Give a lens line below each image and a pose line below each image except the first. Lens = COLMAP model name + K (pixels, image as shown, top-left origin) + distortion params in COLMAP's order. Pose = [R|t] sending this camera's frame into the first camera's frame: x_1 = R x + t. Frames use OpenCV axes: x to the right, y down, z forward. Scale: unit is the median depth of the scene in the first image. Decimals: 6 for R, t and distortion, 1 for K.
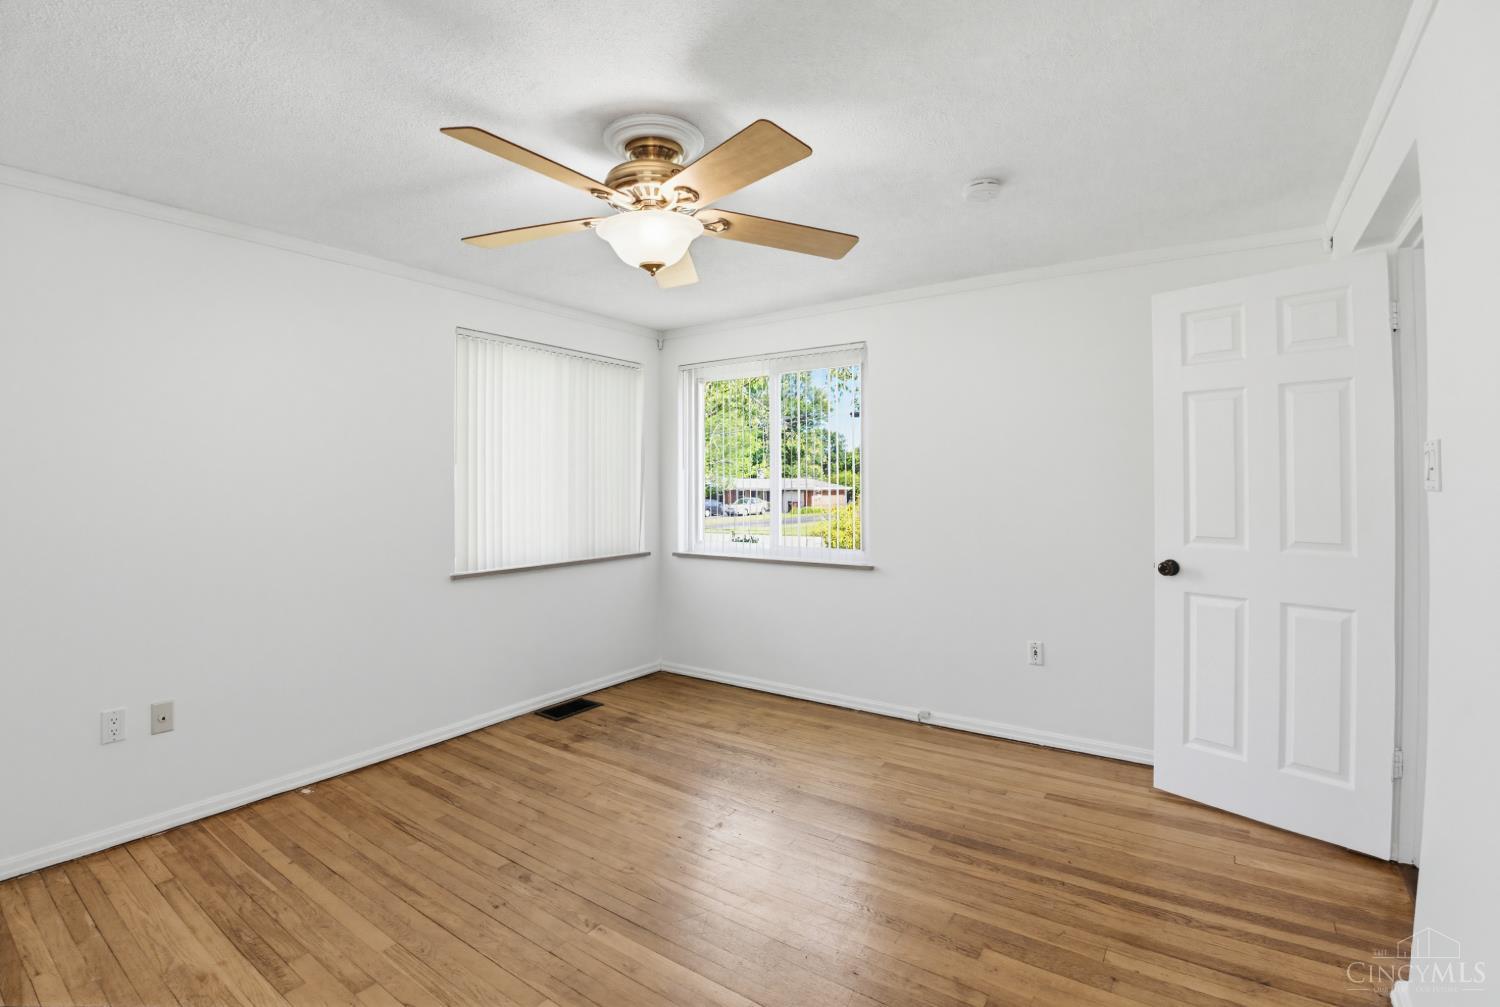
lens RADIAL K [[695.1, 0, 750.1], [0, 695.1, 478.7], [0, 0, 1]] dist [-0.043686, 0.000441]
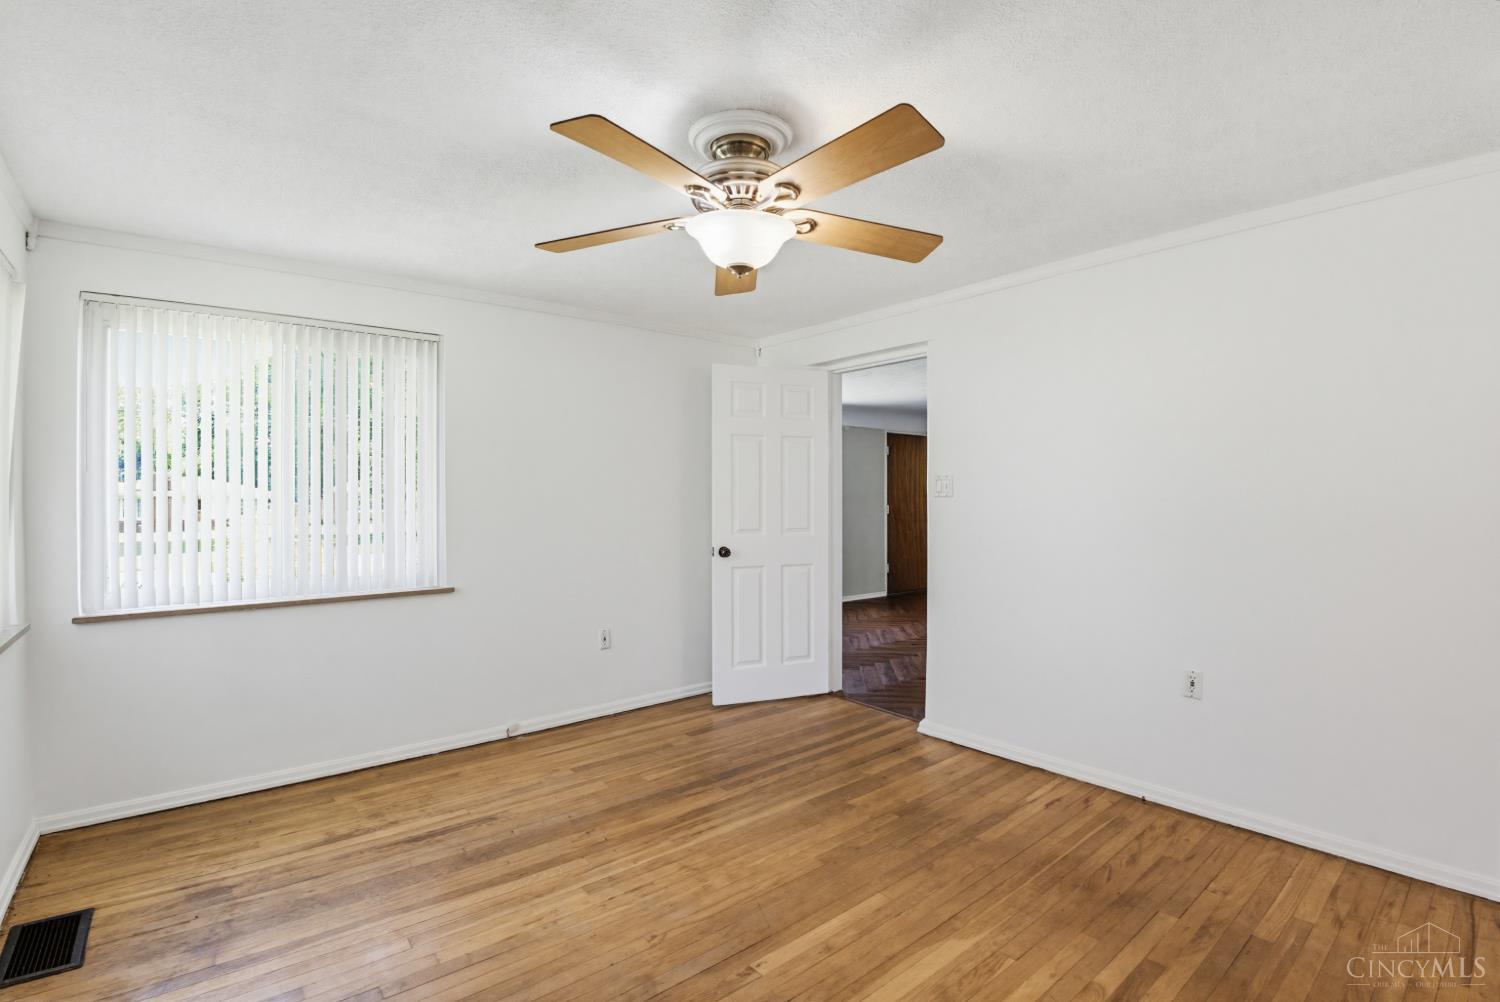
lens RADIAL K [[691.1, 0, 750.0], [0, 691.1, 501.0], [0, 0, 1]] dist [-0.044590, 0.000233]
pose [[0.274439, -0.009471, 0.961558, -0.727222], [-0.004597, 0.999927, 0.011161, 0.002639], [-0.961594, -0.007483, 0.274375, 0.488061]]
